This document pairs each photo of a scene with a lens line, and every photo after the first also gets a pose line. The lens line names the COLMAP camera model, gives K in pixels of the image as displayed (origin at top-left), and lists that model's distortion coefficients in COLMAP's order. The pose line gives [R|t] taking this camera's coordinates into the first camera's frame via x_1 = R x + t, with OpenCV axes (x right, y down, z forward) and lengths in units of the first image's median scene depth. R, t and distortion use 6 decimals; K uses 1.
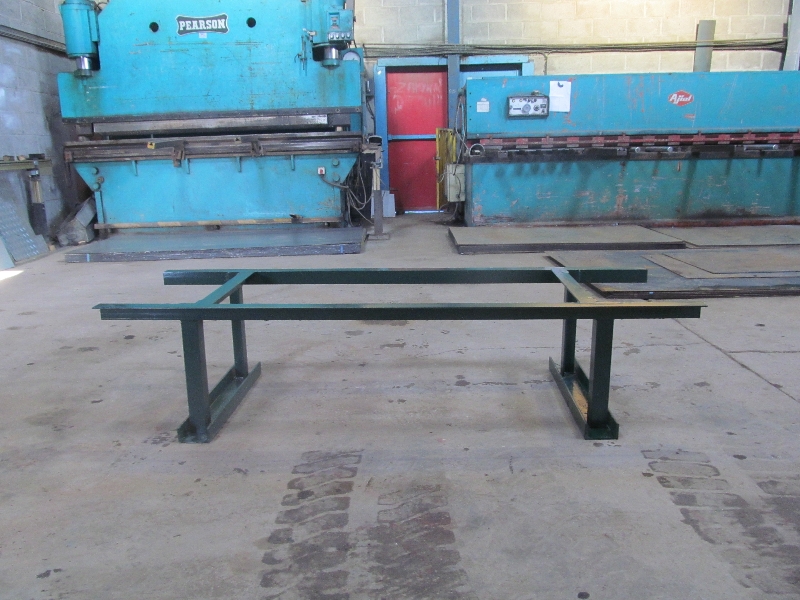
lens RADIAL K [[665.4, 0, 400.0], [0, 665.4, 300.0], [0, 0, 1]] dist [-0.061445, 0.027595]
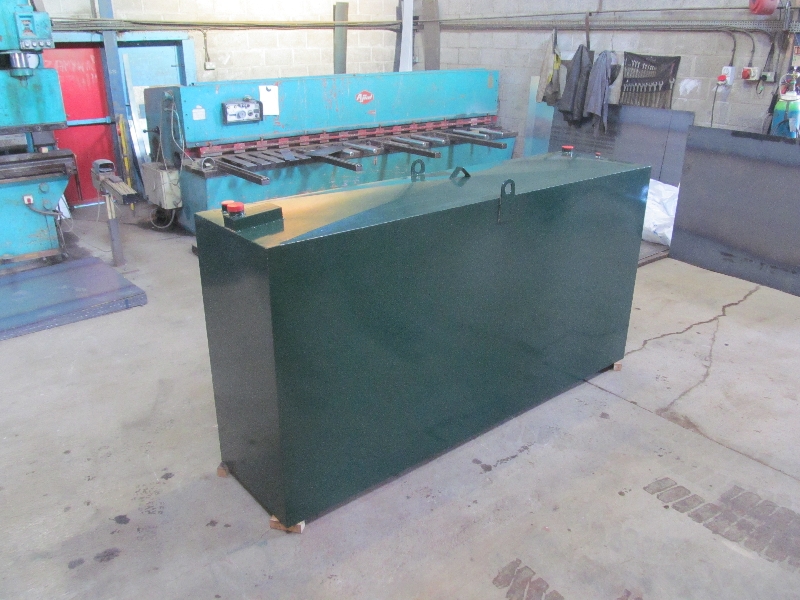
lens RADIAL K [[665.4, 0, 400.0], [0, 665.4, 300.0], [0, 0, 1]] dist [-0.061445, 0.027595]
pose [[0.776803, -0.212398, 0.592845, -0.277463], [0.119592, 0.974029, 0.192264, -0.175445], [-0.618284, -0.078452, 0.782029, 0.033280]]
